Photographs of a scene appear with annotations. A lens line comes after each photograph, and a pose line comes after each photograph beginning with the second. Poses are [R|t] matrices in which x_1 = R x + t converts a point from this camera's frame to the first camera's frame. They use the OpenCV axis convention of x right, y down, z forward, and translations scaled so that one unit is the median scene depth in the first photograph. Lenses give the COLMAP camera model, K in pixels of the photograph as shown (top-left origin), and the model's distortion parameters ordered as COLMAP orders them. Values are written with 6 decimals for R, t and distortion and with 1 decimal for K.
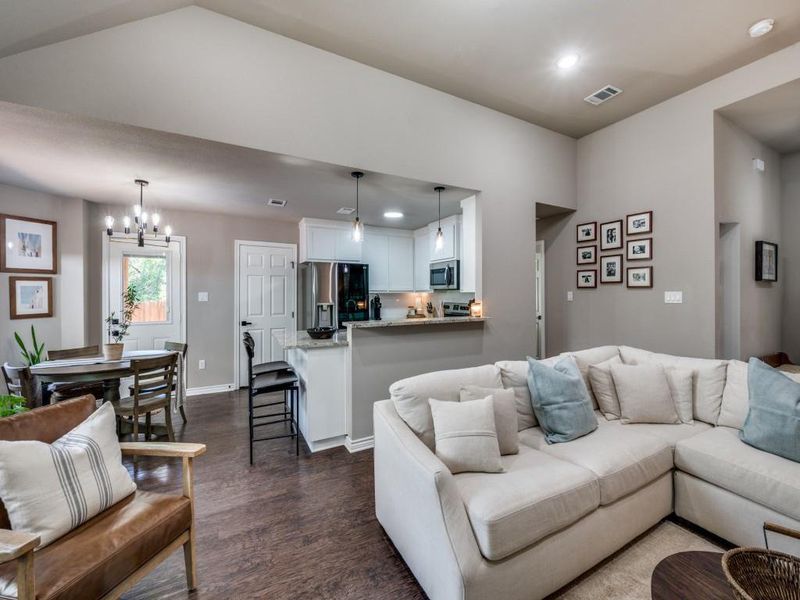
lens RADIAL K [[320.8, 0, 403.3], [0, 320.8, 292.2], [0, 0, 1]] dist [-0.001442, 0.000683]
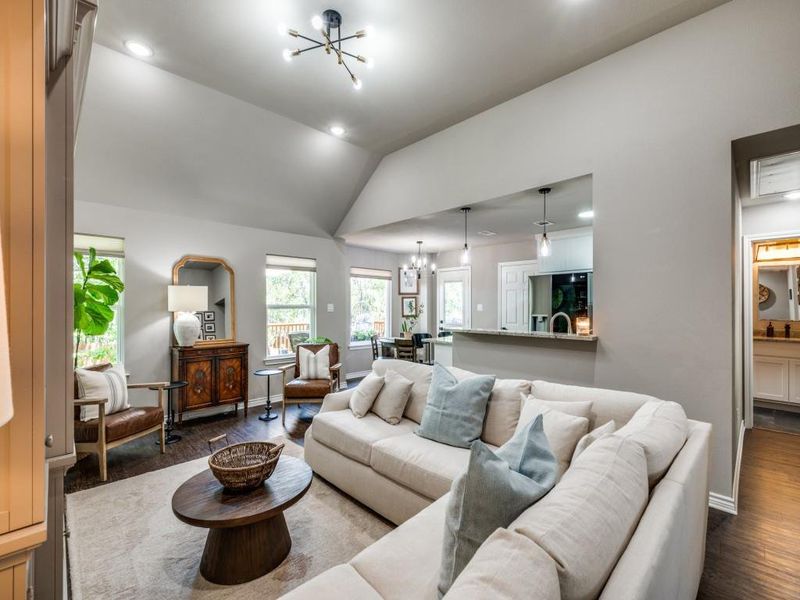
lens RADIAL K [[349.8, 0, 403.6], [0, 349.8, 301.7], [0, 0, 1]] dist [-0.012800, -0.001106]
pose [[0.291290, -0.007733, -0.956604, 0.786366], [0.004459, 0.999967, -0.006726, -0.001233], [0.956624, -0.002307, 0.291315, 0.273615]]
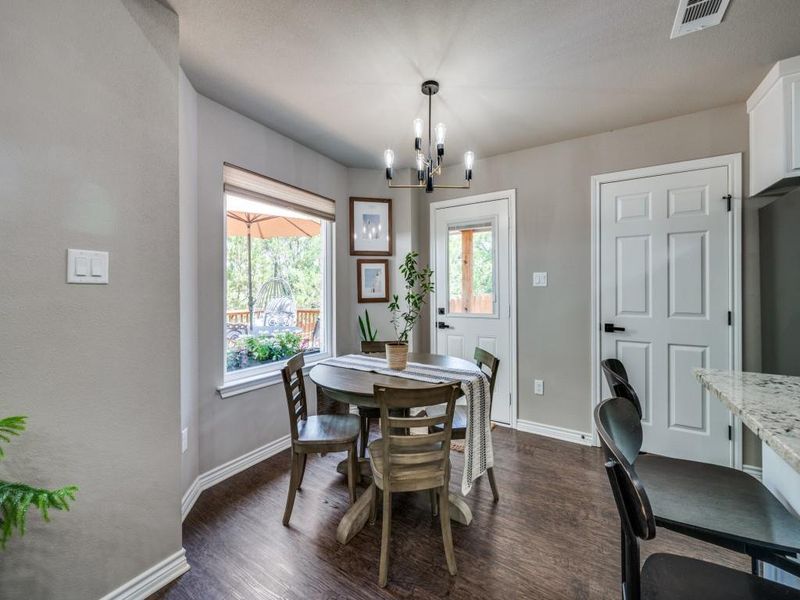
lens RADIAL K [[317.6, 0, 405.0], [0, 317.6, 289.4], [0, 0, 1]] dist [-0.002709, 0.000290]
pose [[0.509841, -0.002312, -0.860265, -0.247460], [0.006987, 0.999975, 0.001453, 0.034772], [0.860240, -0.006751, 0.509845, 0.502972]]
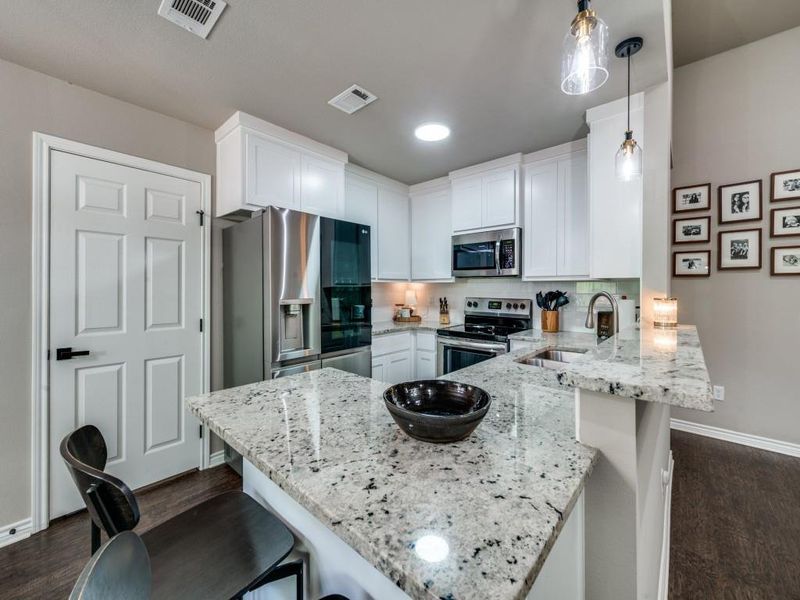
lens RADIAL K [[320.8, 0, 402.8], [0, 320.8, 290.6], [0, 0, 1]] dist [-0.001442, 0.000683]
pose [[0.936636, 0.004041, 0.350280, -0.288265], [-0.006725, 0.999957, 0.006447, 0.018829], [-0.350239, -0.008395, 0.936623, 0.571028]]
